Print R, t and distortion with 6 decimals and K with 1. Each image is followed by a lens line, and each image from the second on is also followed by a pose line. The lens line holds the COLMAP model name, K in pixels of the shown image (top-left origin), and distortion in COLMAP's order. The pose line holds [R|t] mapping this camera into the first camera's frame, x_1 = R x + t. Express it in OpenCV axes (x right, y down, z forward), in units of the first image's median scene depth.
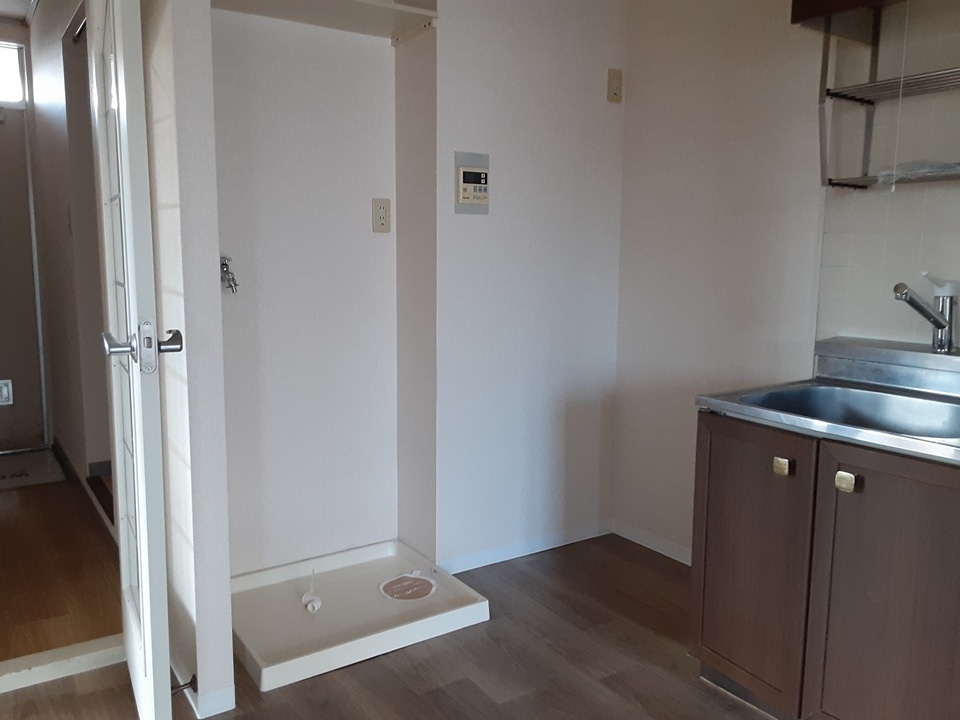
lens RADIAL K [[772.5, 0, 474.4], [0, 772.5, 359.3], [0, 0, 1]] dist [0.157024, -0.238411]
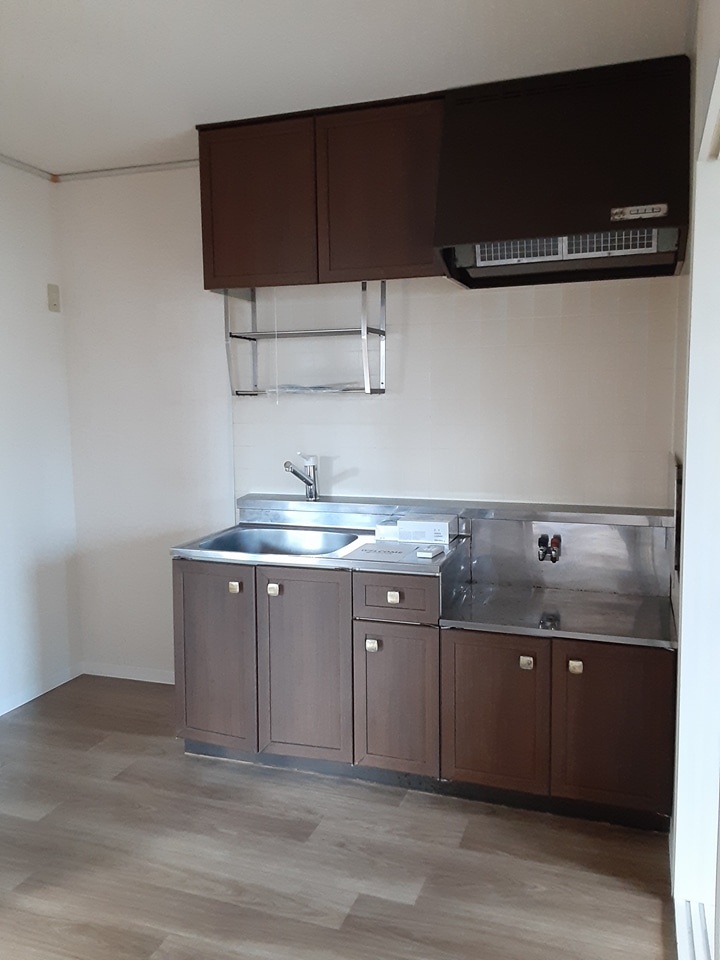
lens RADIAL K [[772.5, 0, 361.5], [0, 772.5, 477.2], [0, 0, 1]] dist [0.157024, -0.238411]
pose [[0.806342, -0.078634, 0.586199, -0.230722], [0.096164, 0.995365, 0.001243, -0.045537], [-0.583579, 0.055369, 0.810166, -0.312785]]
